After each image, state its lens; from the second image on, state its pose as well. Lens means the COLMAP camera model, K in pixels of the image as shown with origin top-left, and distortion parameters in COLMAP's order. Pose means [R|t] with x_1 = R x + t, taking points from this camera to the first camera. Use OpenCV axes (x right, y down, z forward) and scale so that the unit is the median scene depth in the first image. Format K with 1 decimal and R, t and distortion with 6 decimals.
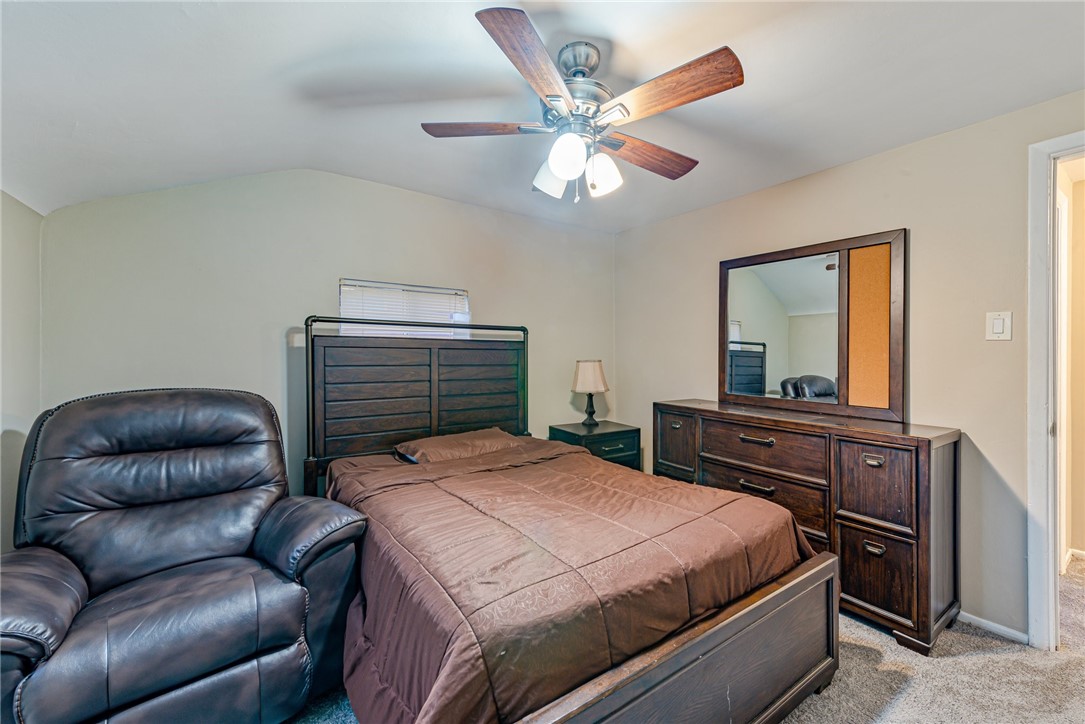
lens RADIAL K [[437.6, 0, 544.8], [0, 437.6, 350.1], [0, 0, 1]] dist [0.000578, -0.000057]
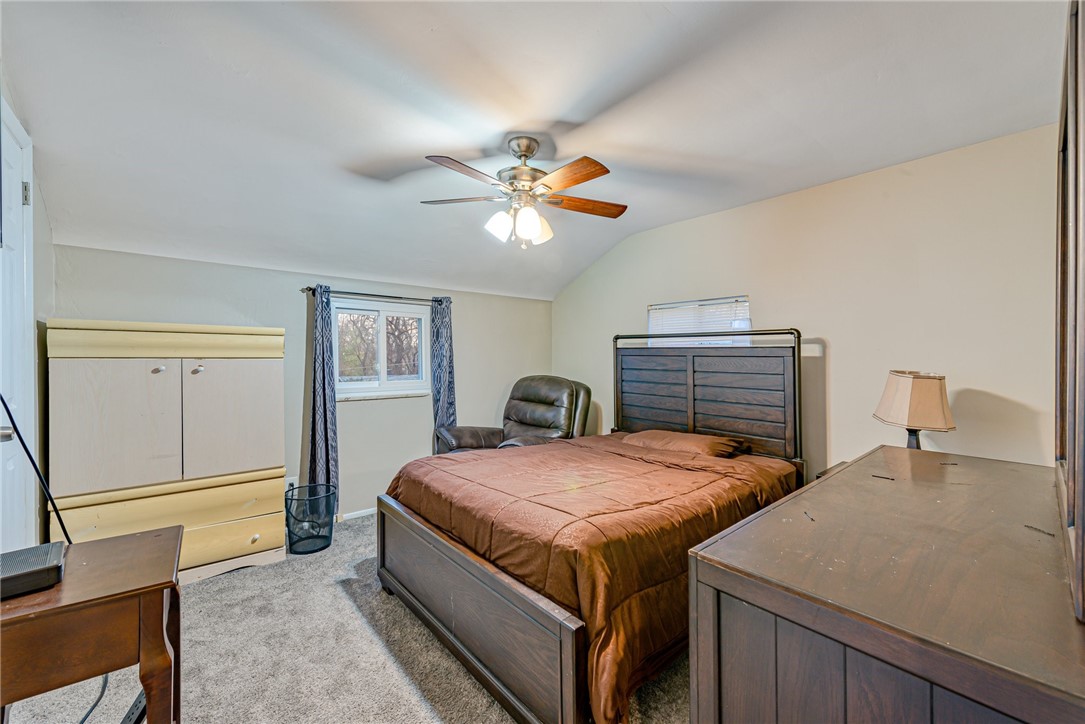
lens RADIAL K [[425.6, 0, 537.6], [0, 425.6, 364.8], [0, 0, 1]] dist [-0.000904, -0.000573]
pose [[0.103164, 0.011258, -0.994601, 0.798755], [-0.002628, 0.999936, 0.011046, 0.007613], [0.994661, 0.001474, 0.103187, 0.501882]]
